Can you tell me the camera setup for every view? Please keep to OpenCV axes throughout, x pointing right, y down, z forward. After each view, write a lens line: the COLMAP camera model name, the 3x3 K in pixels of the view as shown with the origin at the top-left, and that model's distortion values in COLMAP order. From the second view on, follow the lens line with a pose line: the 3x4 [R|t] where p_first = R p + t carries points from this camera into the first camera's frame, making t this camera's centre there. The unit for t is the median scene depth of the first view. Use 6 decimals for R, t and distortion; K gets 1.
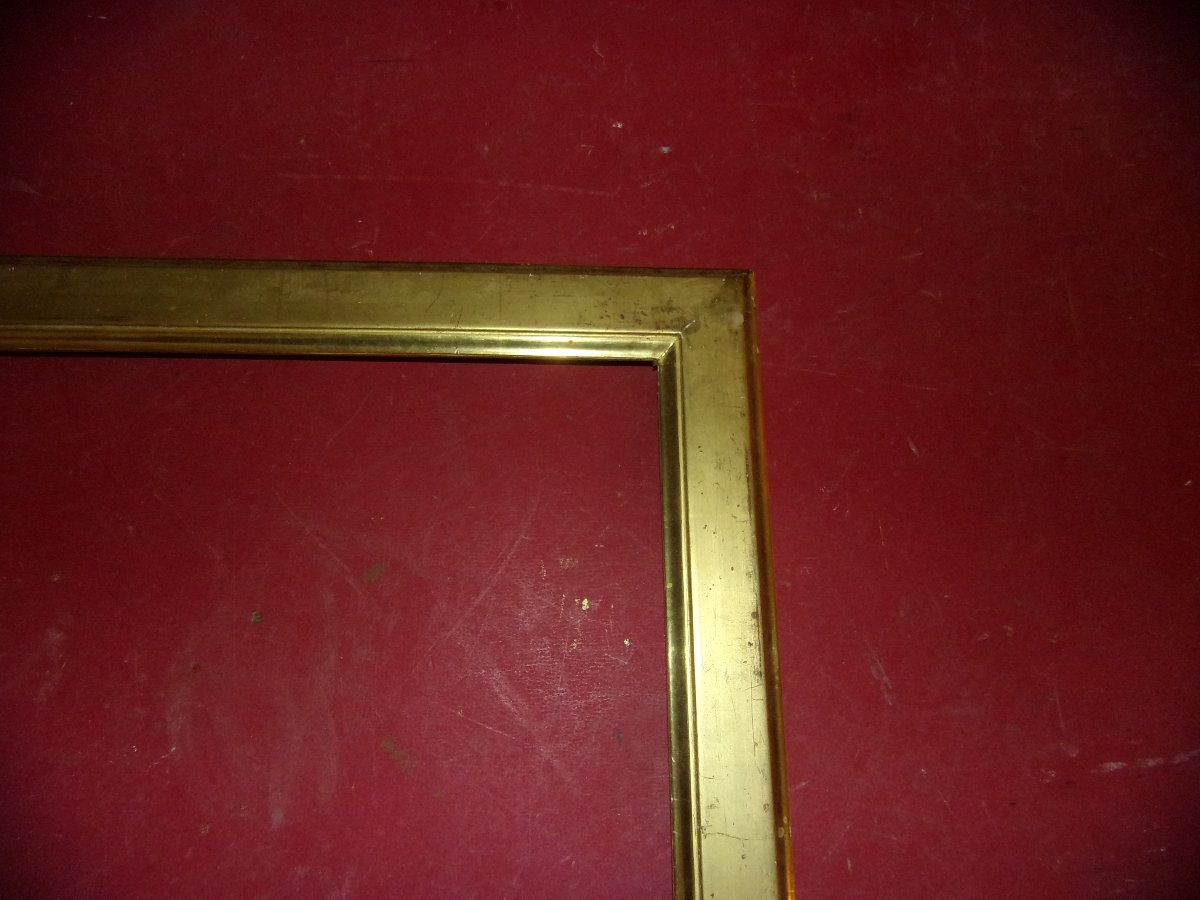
lens RADIAL K [[856.6, 0, 603.5], [0, 856.6, 454.4], [0, 0, 1]] dist [-0.026225, -0.002639]
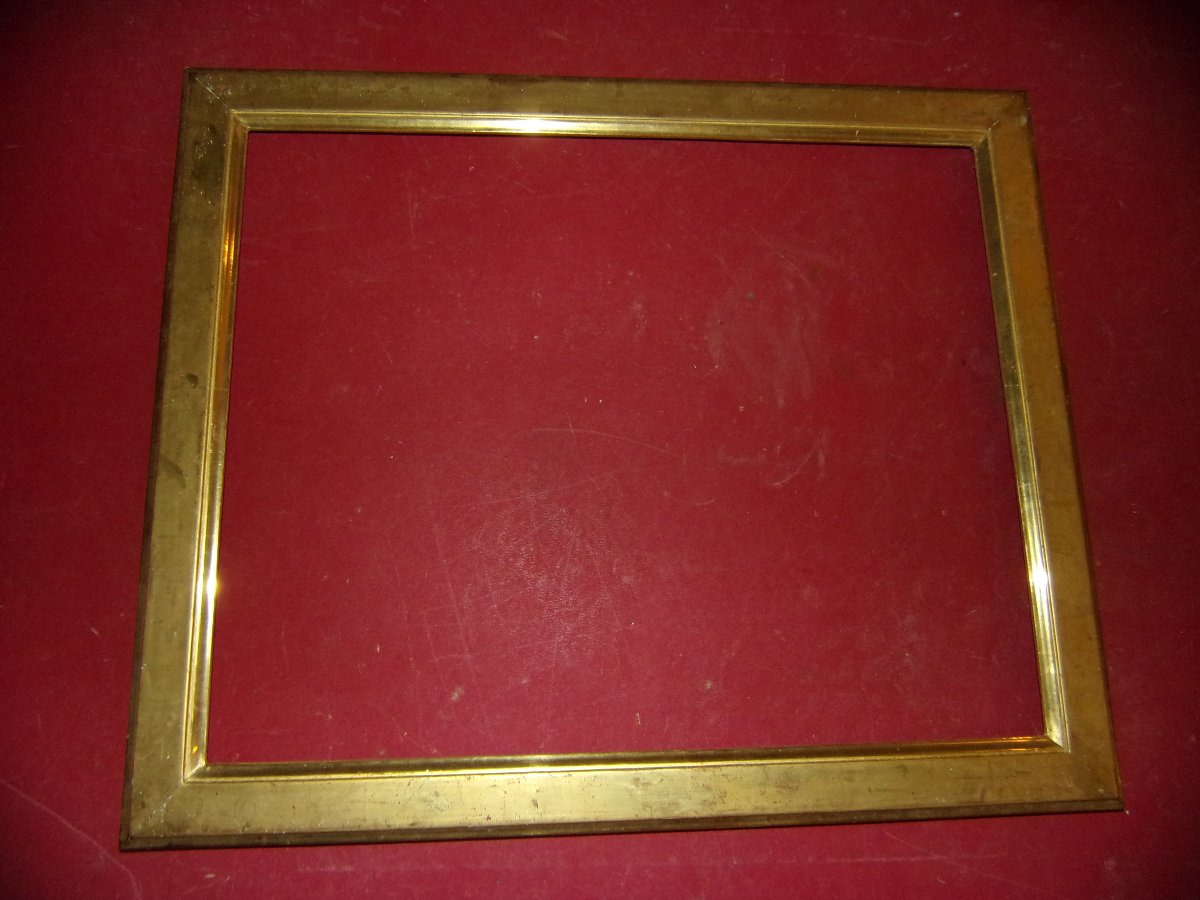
lens RADIAL K [[856.6, 0, 603.9], [0, 856.6, 453.1], [0, 0, 1]] dist [-0.026225, -0.002639]
pose [[0.999847, -0.009696, 0.014574, -0.681059], [0.008089, 0.994274, 0.106554, 0.298134], [-0.015524, -0.106420, 0.994200, -0.672206]]
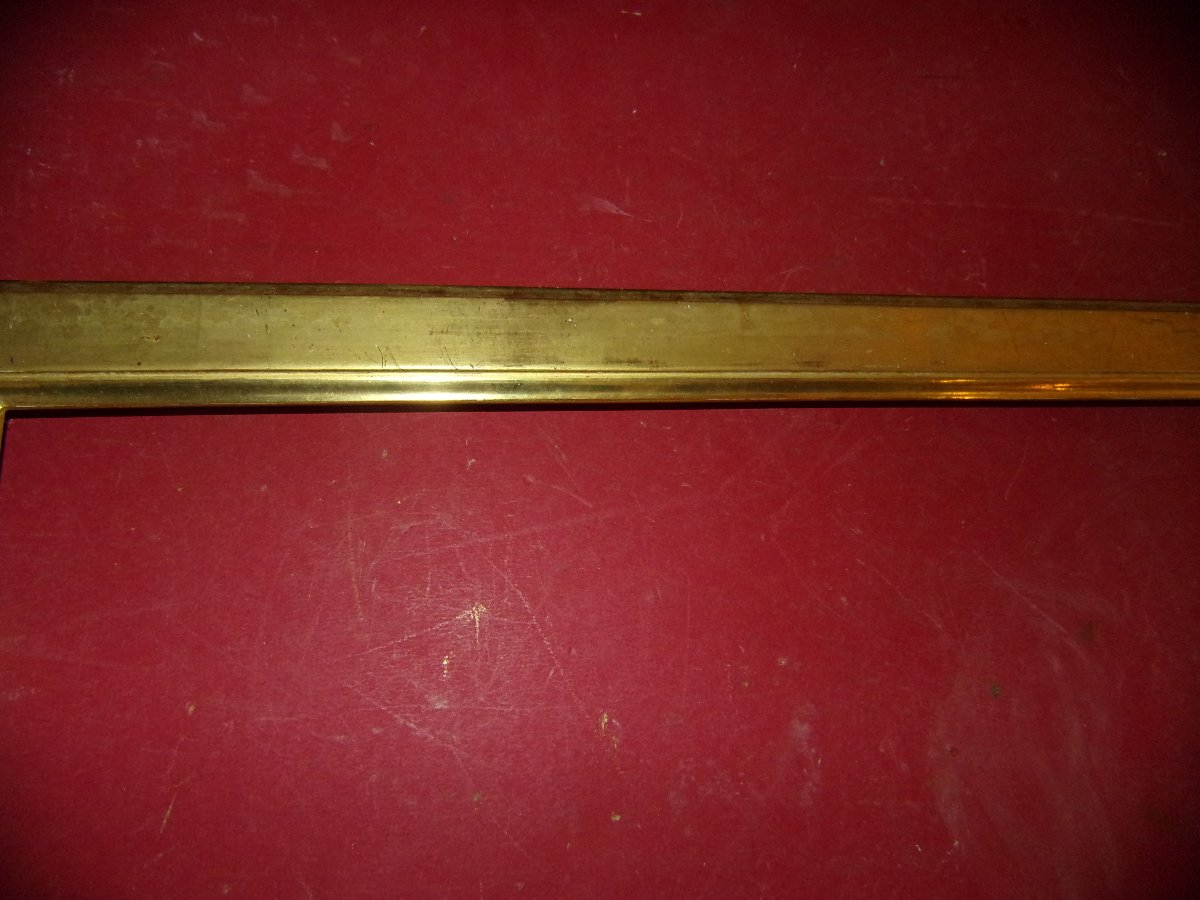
lens RADIAL K [[856.6, 0, 605.7], [0, 856.6, 452.1], [0, 0, 1]] dist [-0.026225, -0.002639]
pose [[0.991275, -0.026278, 0.129167, -0.877613], [0.024875, 0.999613, 0.012464, -0.081991], [-0.129444, -0.009142, 0.991545, 0.135641]]
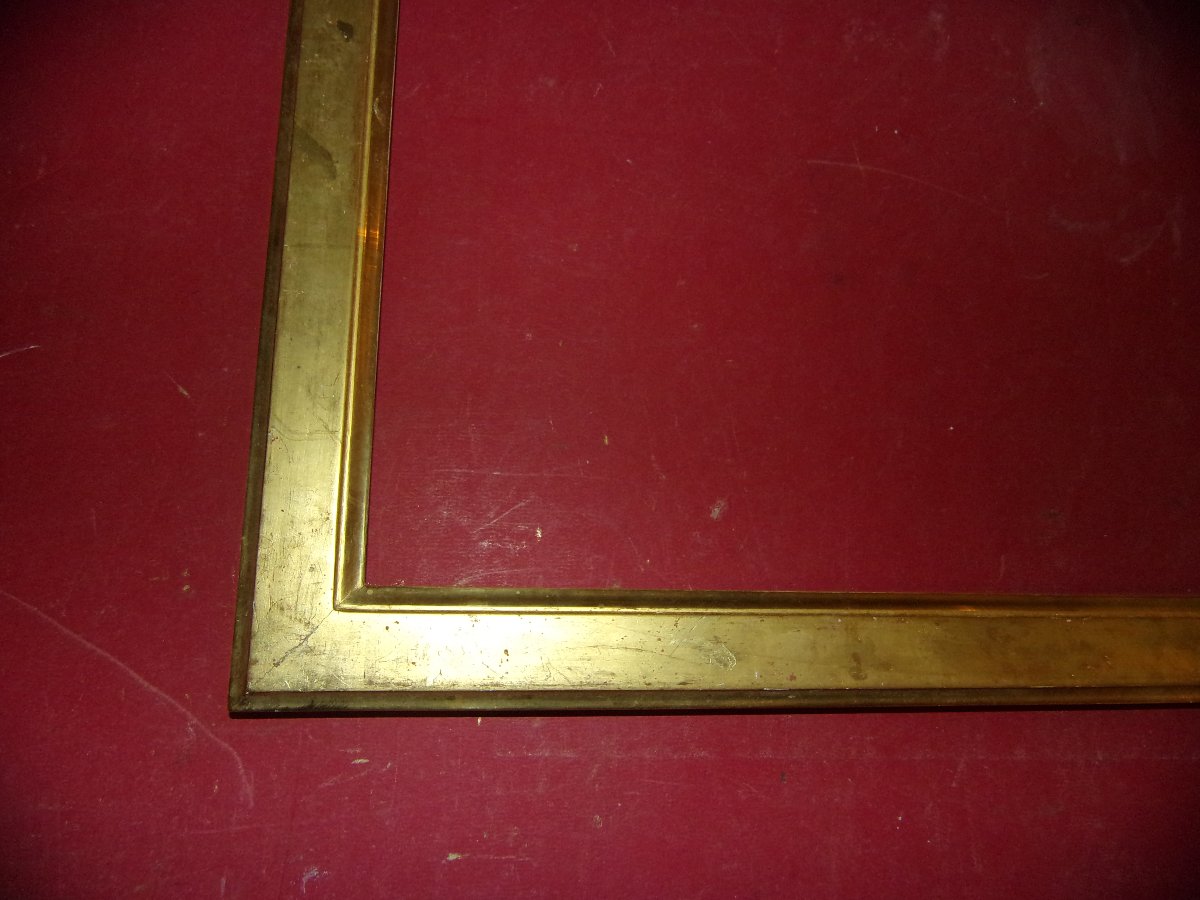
lens RADIAL K [[856.6, 0, 597.4], [0, 856.6, 461.1], [0, 0, 1]] dist [-0.026225, -0.002639]
pose [[0.996986, 0.031098, 0.071069, -1.114328], [-0.039390, 0.992181, 0.118432, 0.676094], [-0.066831, -0.120875, 0.990416, -0.257930]]
